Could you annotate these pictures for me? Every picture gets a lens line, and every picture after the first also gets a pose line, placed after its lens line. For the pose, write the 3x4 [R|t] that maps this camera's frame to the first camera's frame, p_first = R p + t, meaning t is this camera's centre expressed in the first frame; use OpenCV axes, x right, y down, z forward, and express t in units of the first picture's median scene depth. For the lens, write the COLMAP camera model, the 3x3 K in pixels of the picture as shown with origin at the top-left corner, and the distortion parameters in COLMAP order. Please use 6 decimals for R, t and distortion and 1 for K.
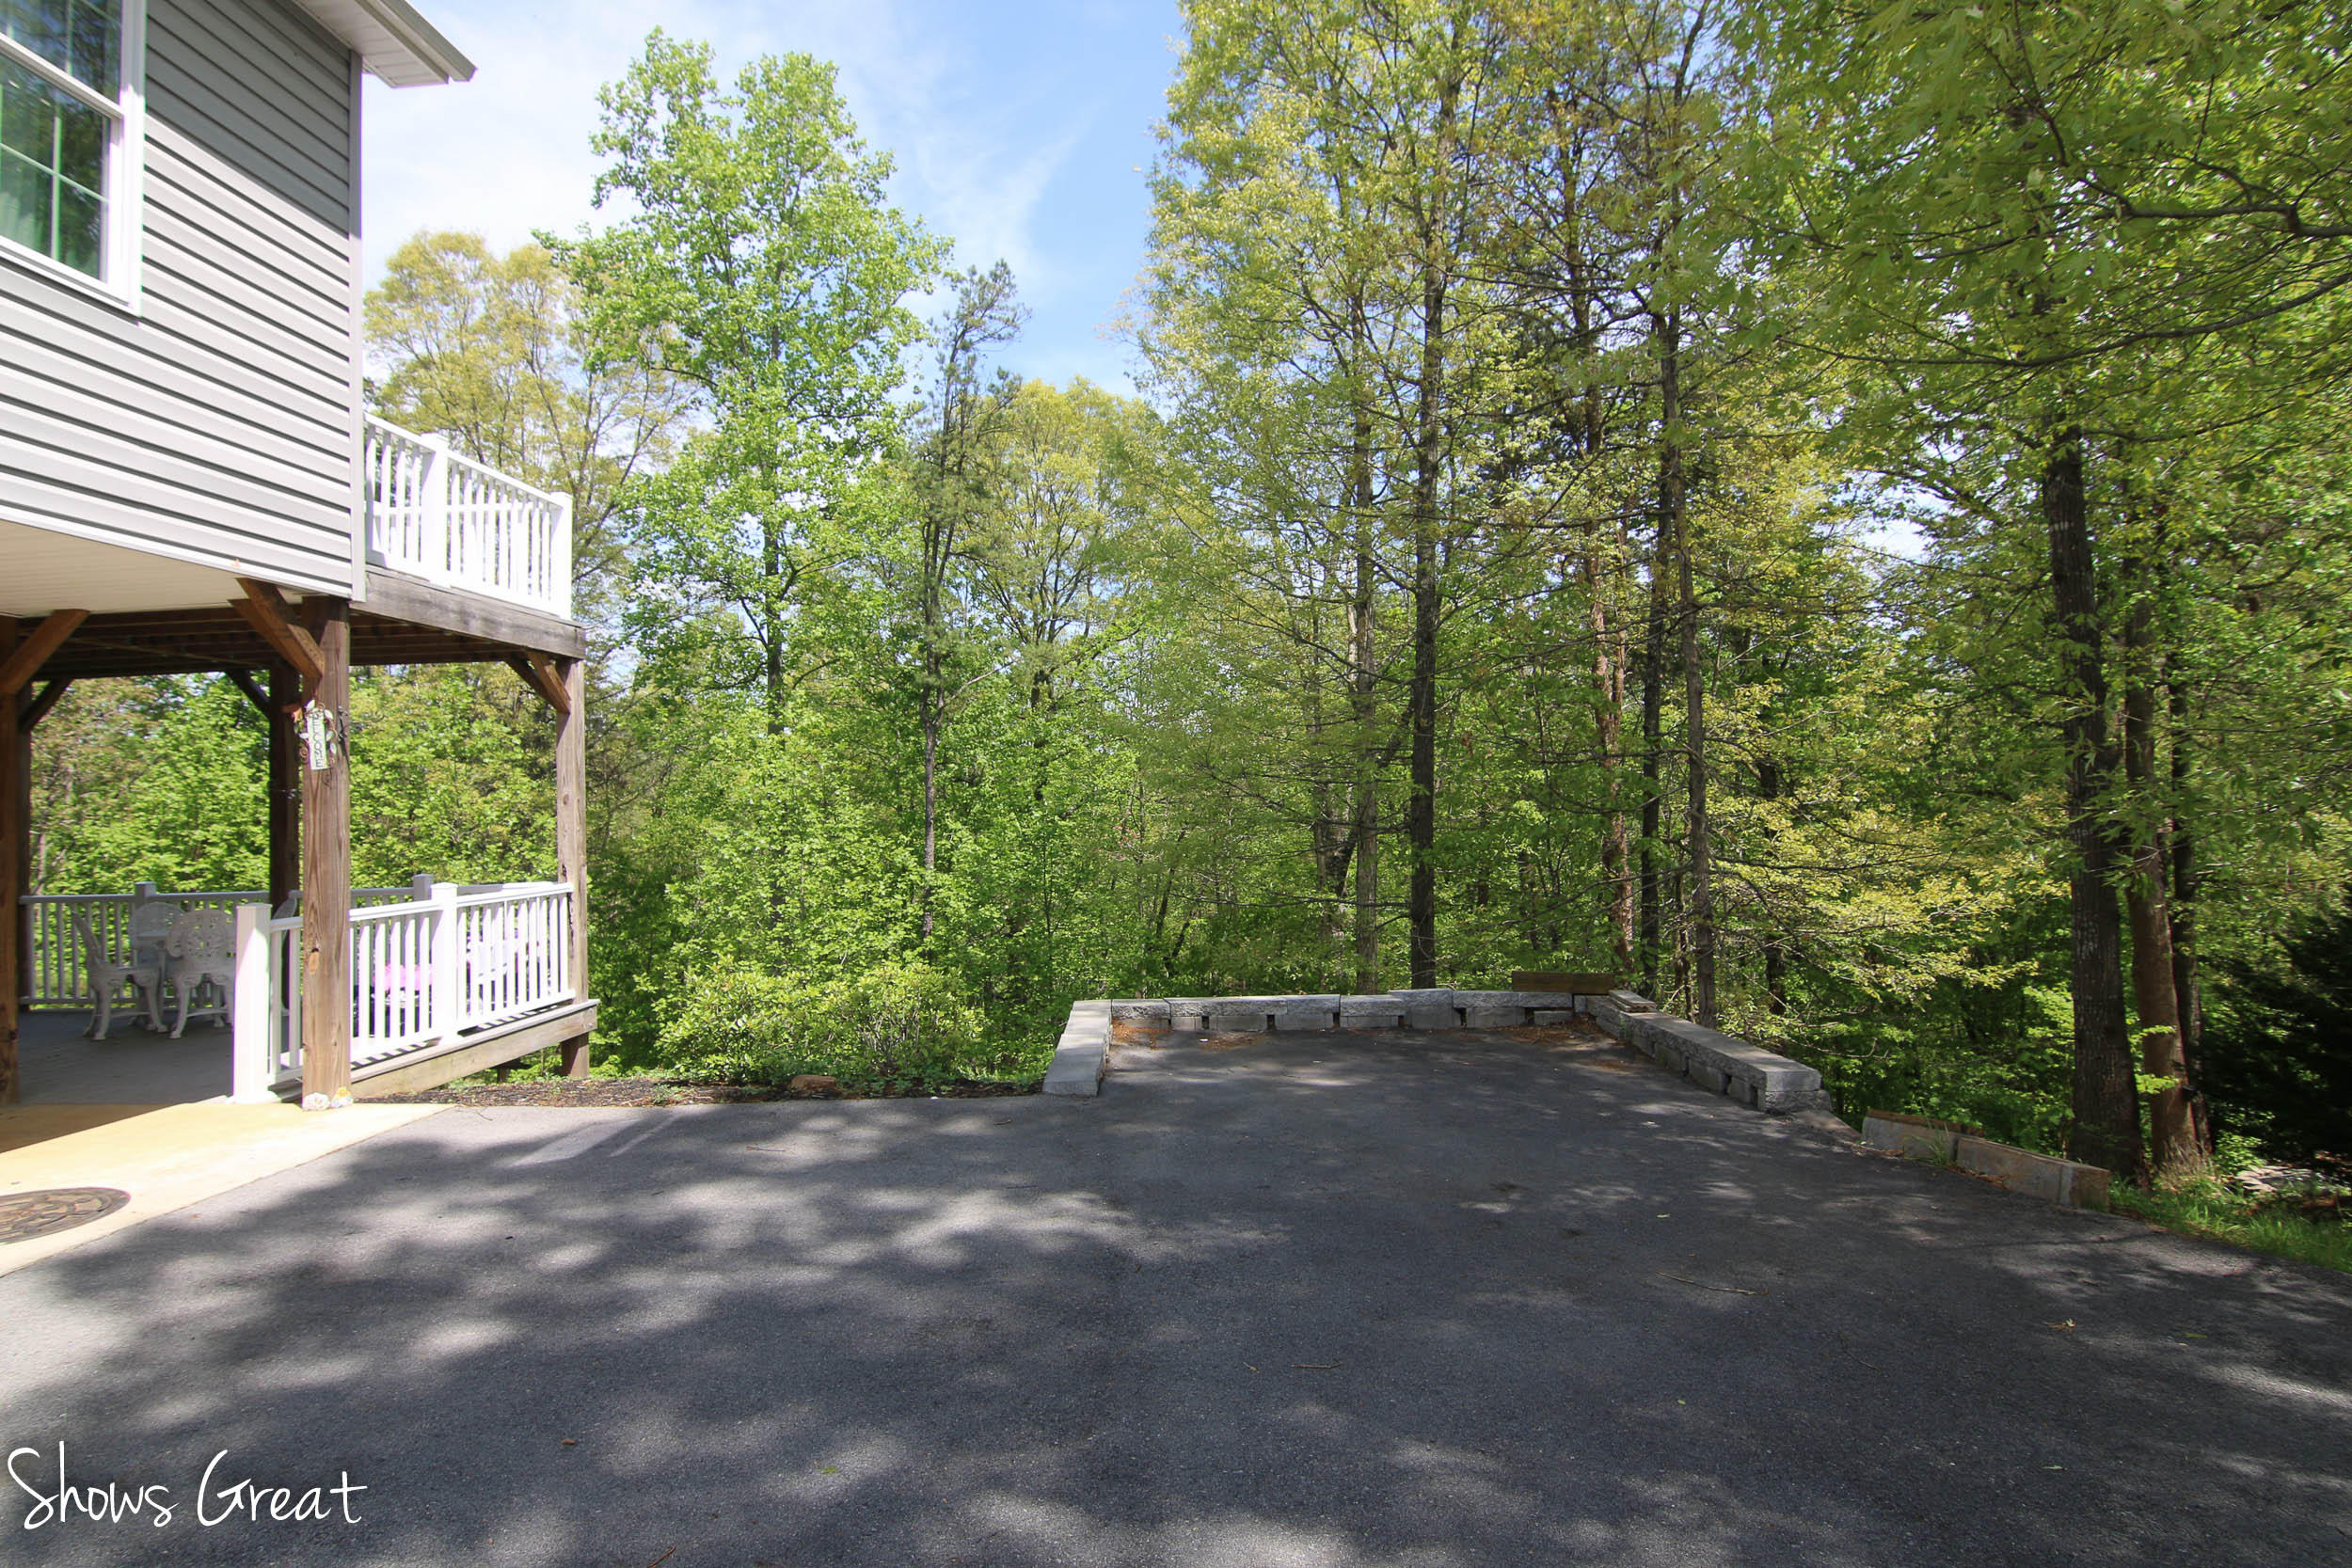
lens RADIAL K [[1183.0, 0, 1166.3], [0, 1183.0, 778.6], [0, 0, 1]] dist [-0.010119, -0.008843]
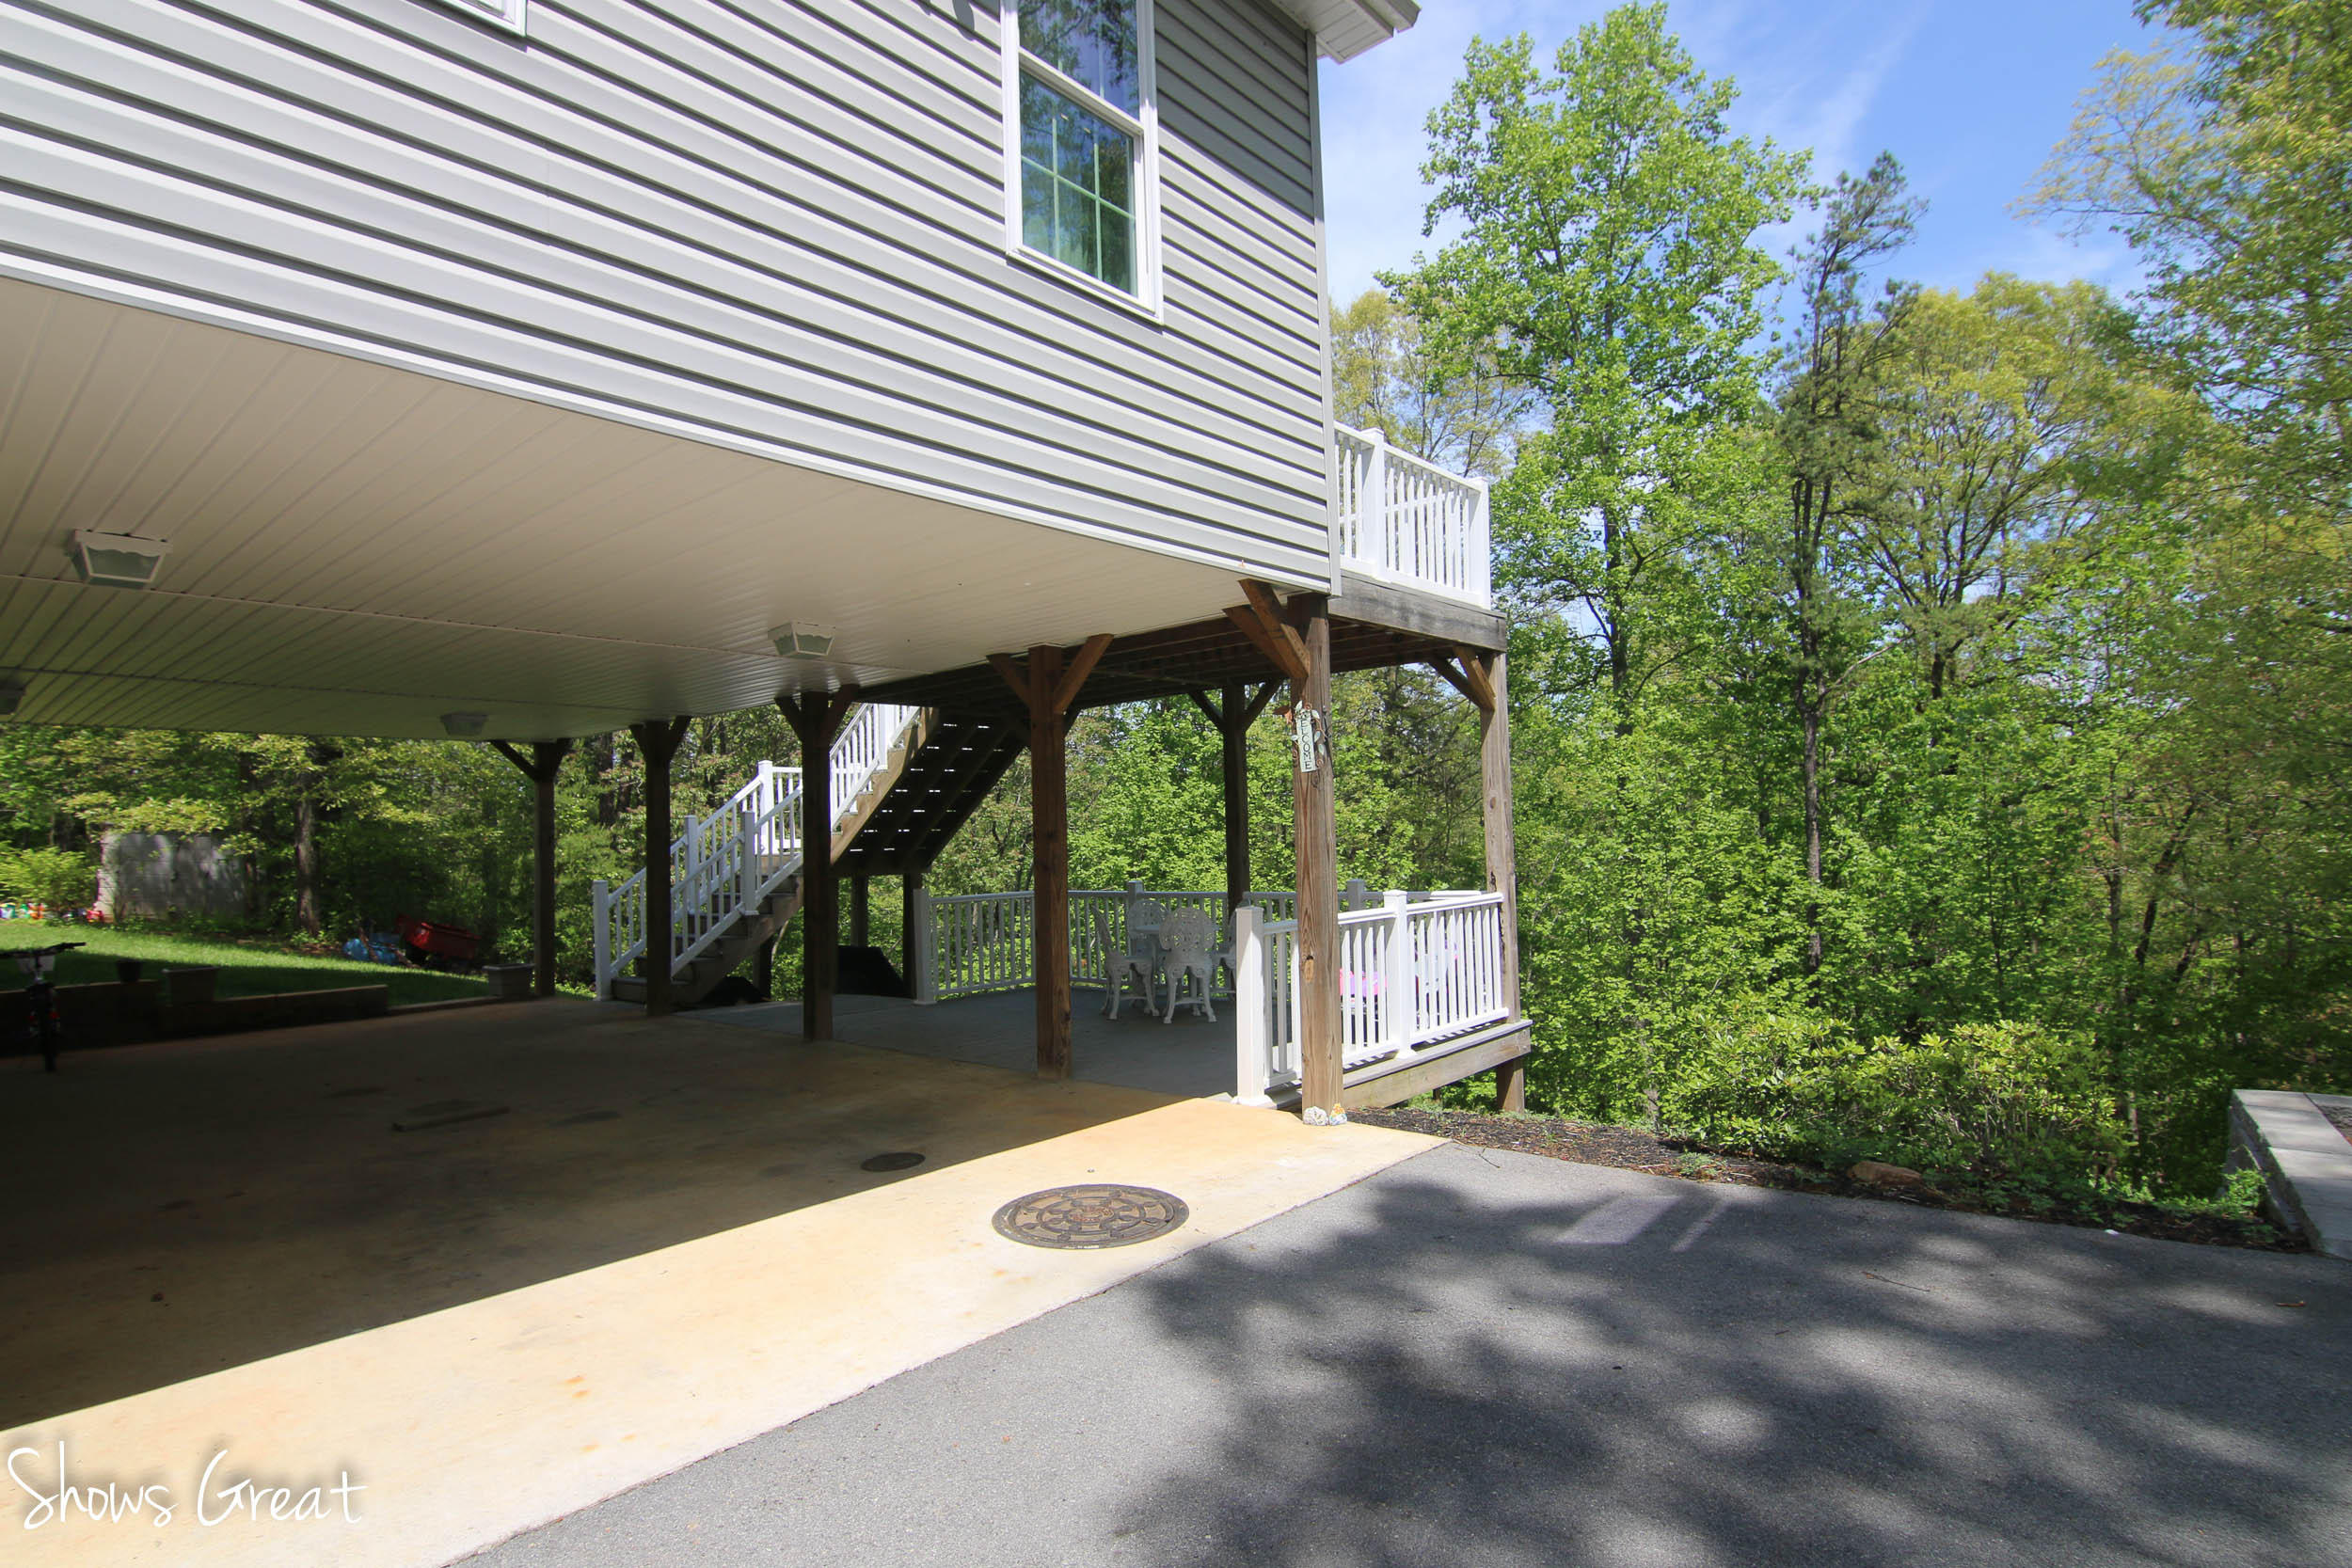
lens RADIAL K [[1183.0, 0, 1165.1], [0, 1183.0, 781.6], [0, 0, 1]] dist [-0.010119, -0.008843]
pose [[0.791989, -0.026779, -0.609947, -0.061040], [0.024203, 0.999629, -0.012461, 0.002665], [0.610055, -0.004894, 0.792344, 0.042619]]
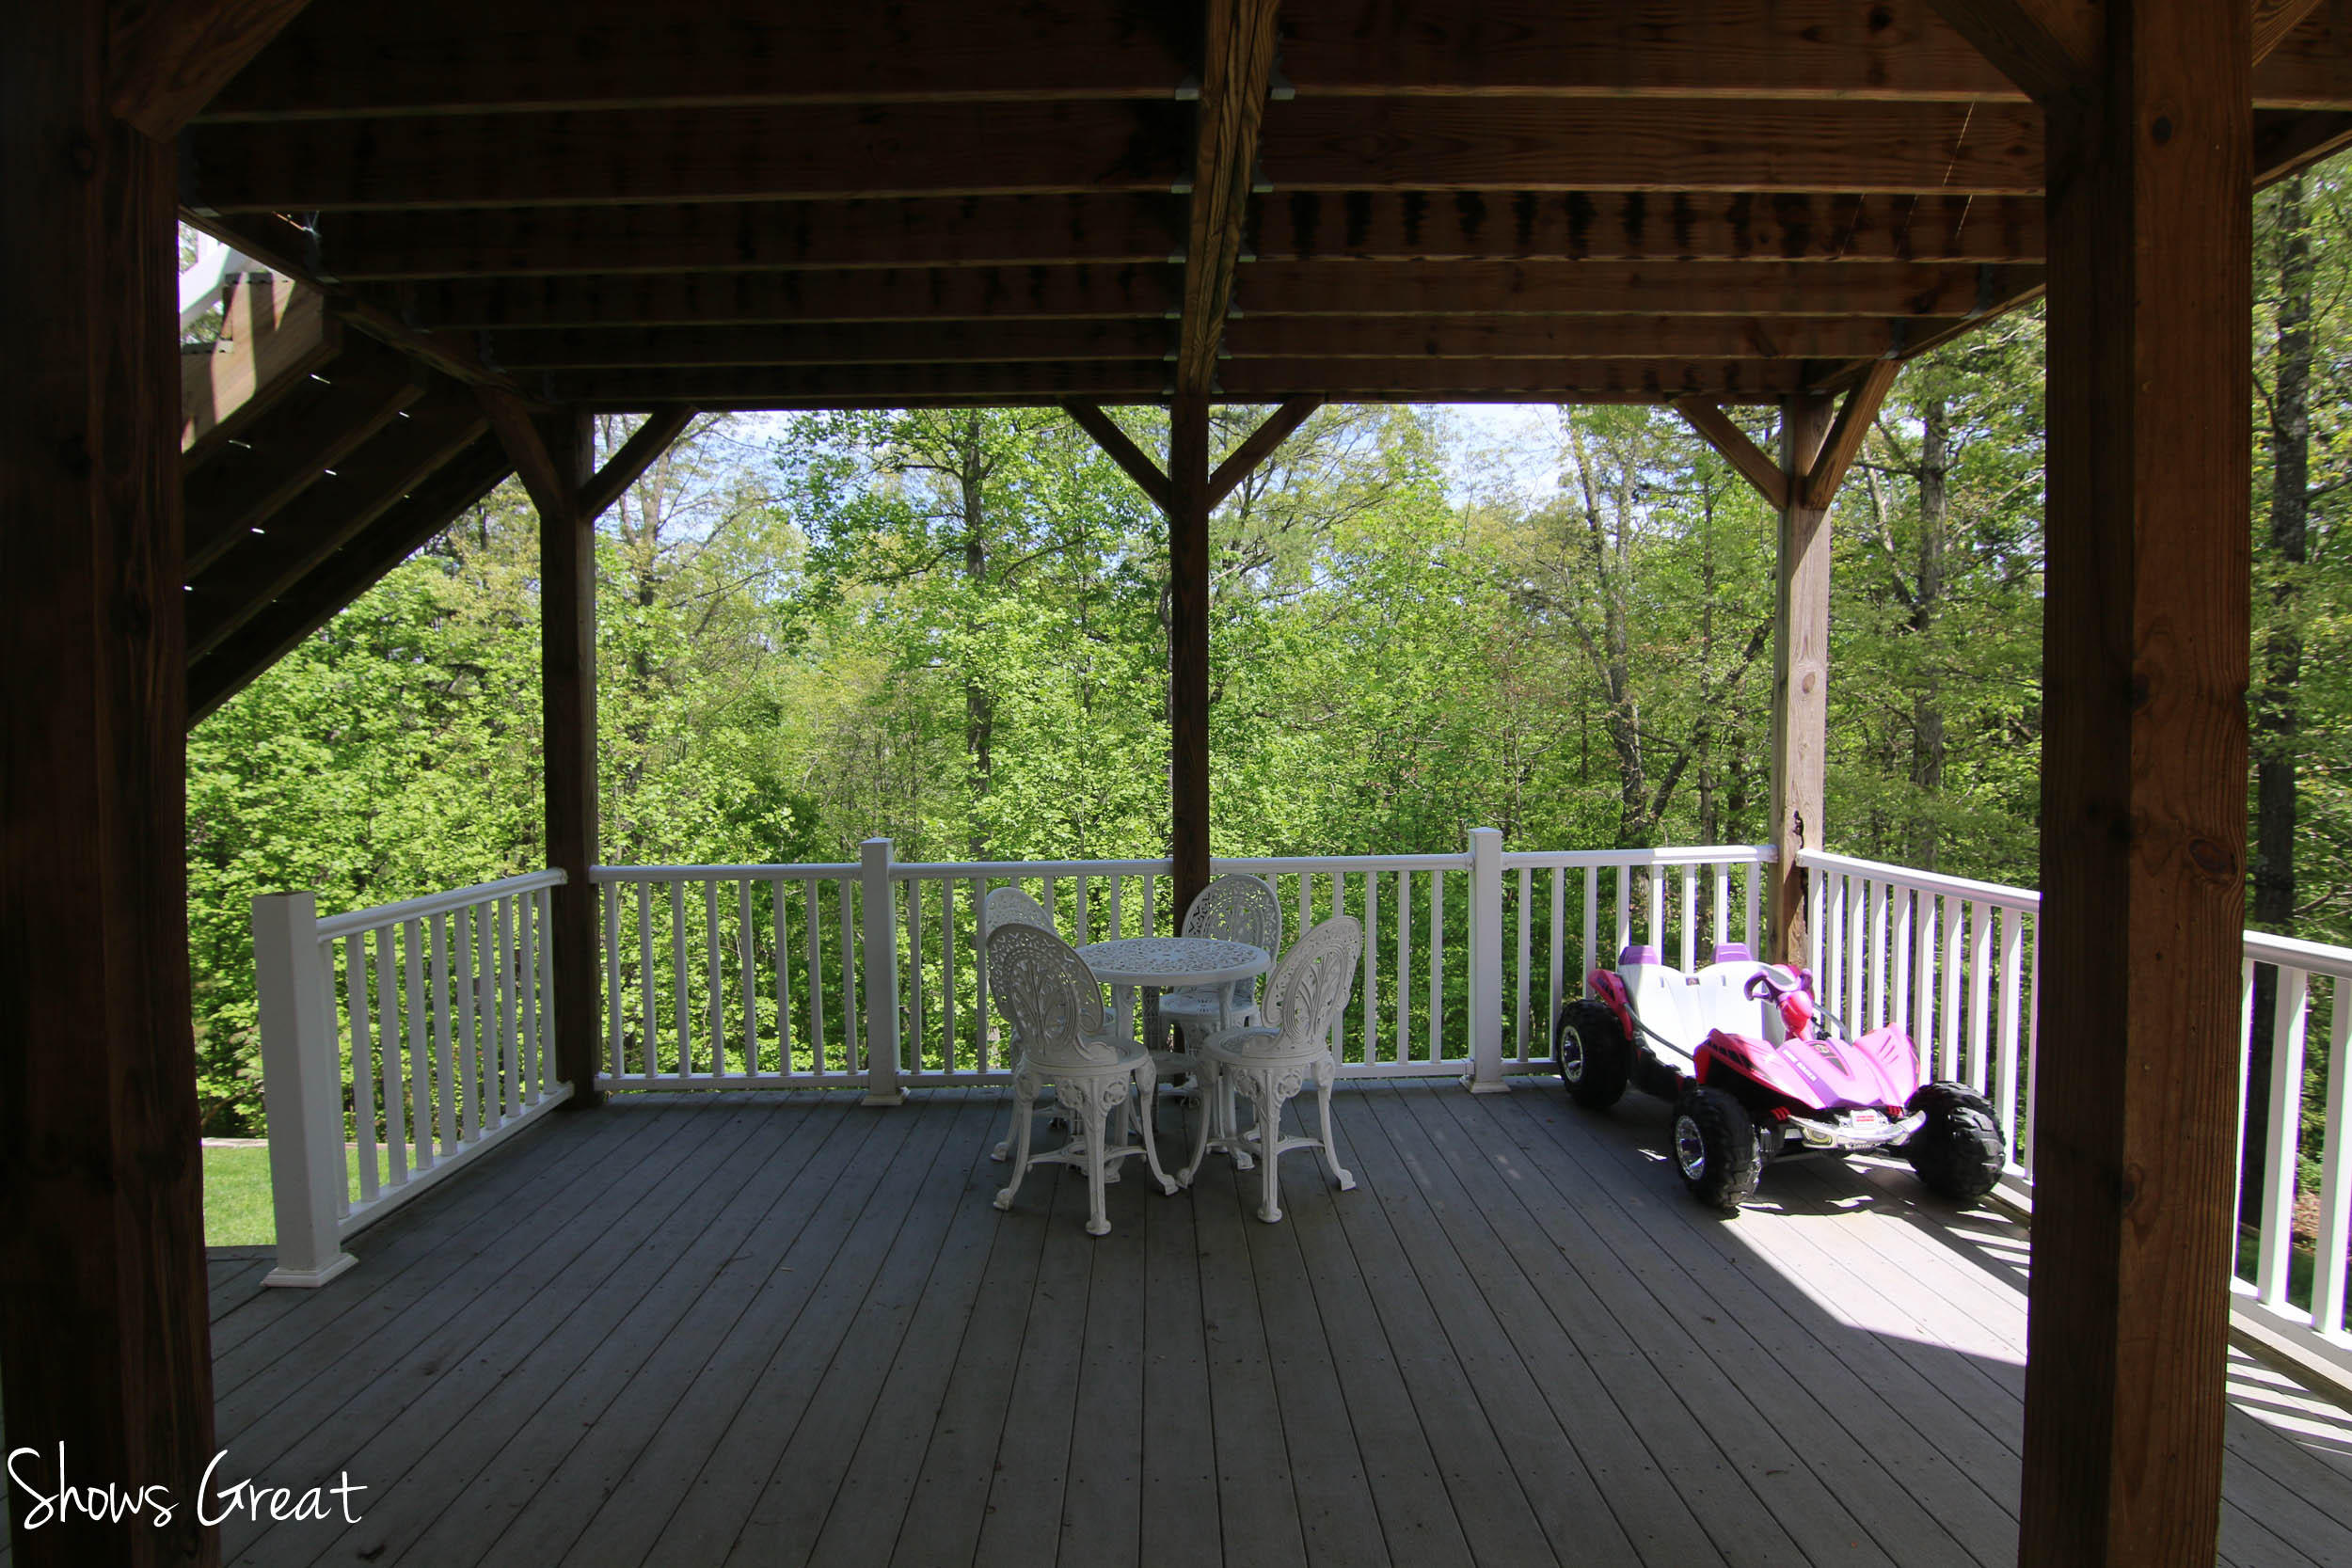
lens RADIAL K [[1183.0, 0, 1168.3], [0, 1183.0, 761.5], [0, 0, 1]] dist [-0.010119, -0.008843]
pose [[0.995765, 0.017650, 0.090226, -0.361264], [-0.021389, 0.998945, 0.040643, 0.015462], [-0.089413, -0.042401, 0.995092, 0.226148]]
